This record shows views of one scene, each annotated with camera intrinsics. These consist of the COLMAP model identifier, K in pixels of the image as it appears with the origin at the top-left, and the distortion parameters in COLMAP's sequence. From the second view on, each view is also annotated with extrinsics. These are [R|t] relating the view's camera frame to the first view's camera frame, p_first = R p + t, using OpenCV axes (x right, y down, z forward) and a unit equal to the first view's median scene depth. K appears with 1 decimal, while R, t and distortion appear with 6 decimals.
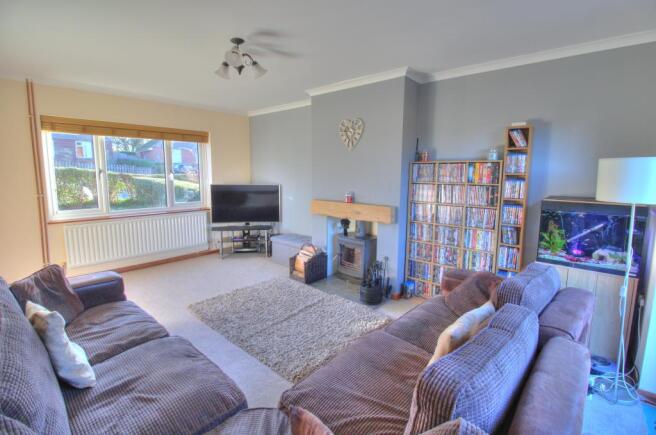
lens RADIAL K [[305.4, 0, 331.2], [0, 305.4, 211.2], [0, 0, 1]] dist [-0.017261, -0.000574]
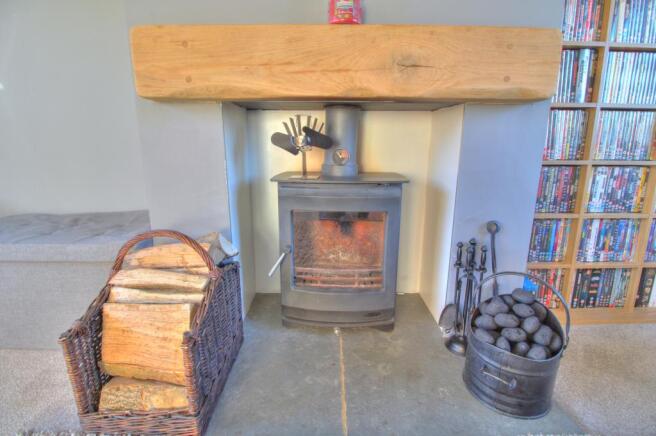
lens RADIAL K [[305.4, 0, 331.2], [0, 305.4, 211.7], [0, 0, 1]] dist [-0.017261, -0.000574]
pose [[0.751543, -0.144649, 0.643631, -0.144226], [0.097797, 0.989313, 0.108144, 0.094674], [-0.652395, -0.018329, 0.757657, 0.916034]]
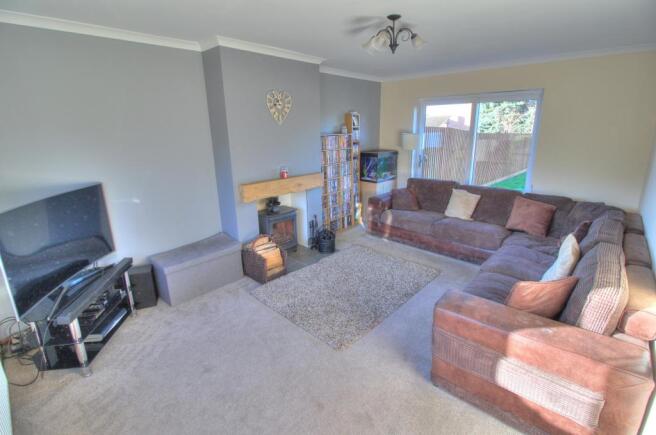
lens RADIAL K [[305.4, 0, 331.2], [0, 305.4, 211.2], [0, 0, 1]] dist [-0.017261, -0.000574]
pose [[0.017010, -0.261773, 0.964980, -1.041952], [0.151227, 0.954690, 0.256316, -0.175459], [-0.988353, 0.141571, 0.055827, 0.908214]]
